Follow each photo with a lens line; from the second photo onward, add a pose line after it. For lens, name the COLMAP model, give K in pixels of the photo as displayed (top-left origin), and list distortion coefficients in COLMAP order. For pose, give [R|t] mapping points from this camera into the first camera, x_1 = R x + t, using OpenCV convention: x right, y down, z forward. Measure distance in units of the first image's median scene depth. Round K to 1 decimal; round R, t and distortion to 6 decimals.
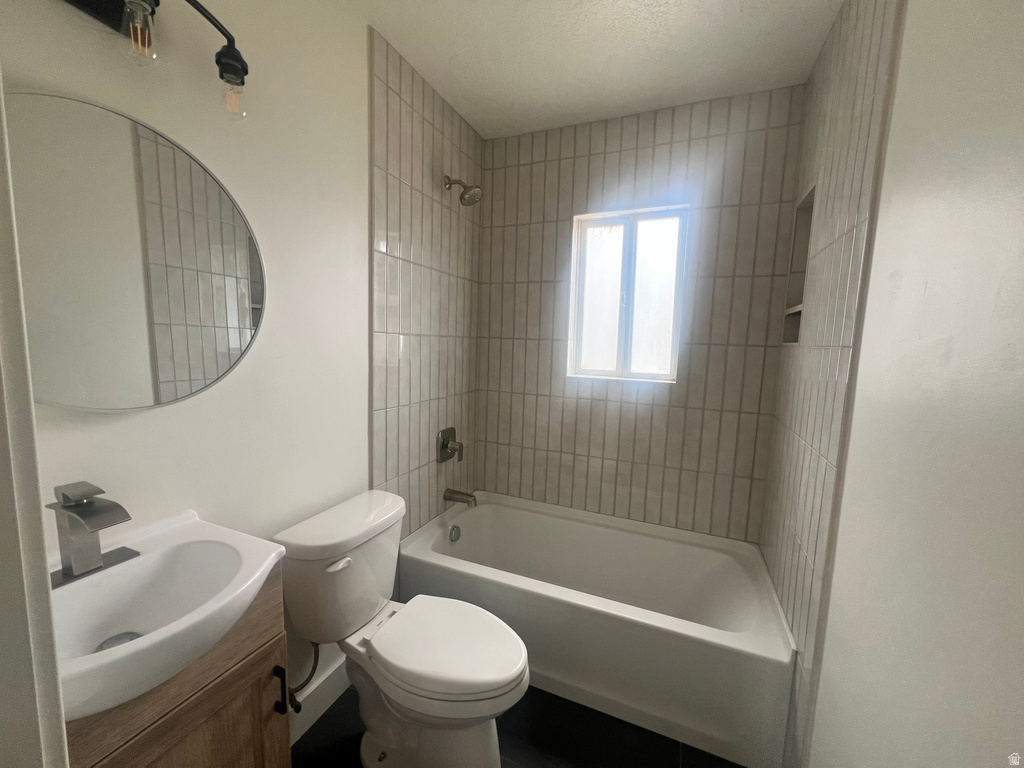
lens RADIAL K [[409.7, 0, 510.3], [0, 409.7, 385.0], [0, 0, 1]] dist [-0.000025, -0.000085]
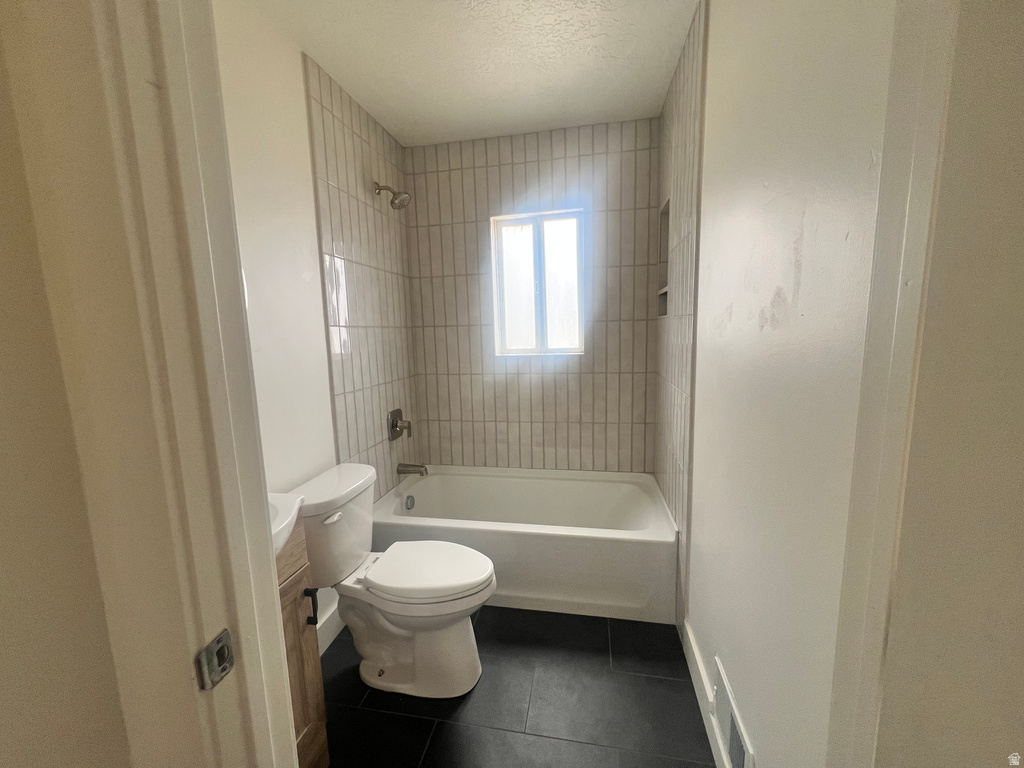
lens RADIAL K [[409.7, 0, 511.7], [0, 409.7, 384.6], [0, 0, 1]] dist [-0.000025, -0.000085]
pose [[0.975106, -0.087508, 0.203741, -0.072183], [0.082855, 0.996071, 0.031276, 0.032267], [-0.205677, -0.013617, 0.978525, -0.174191]]
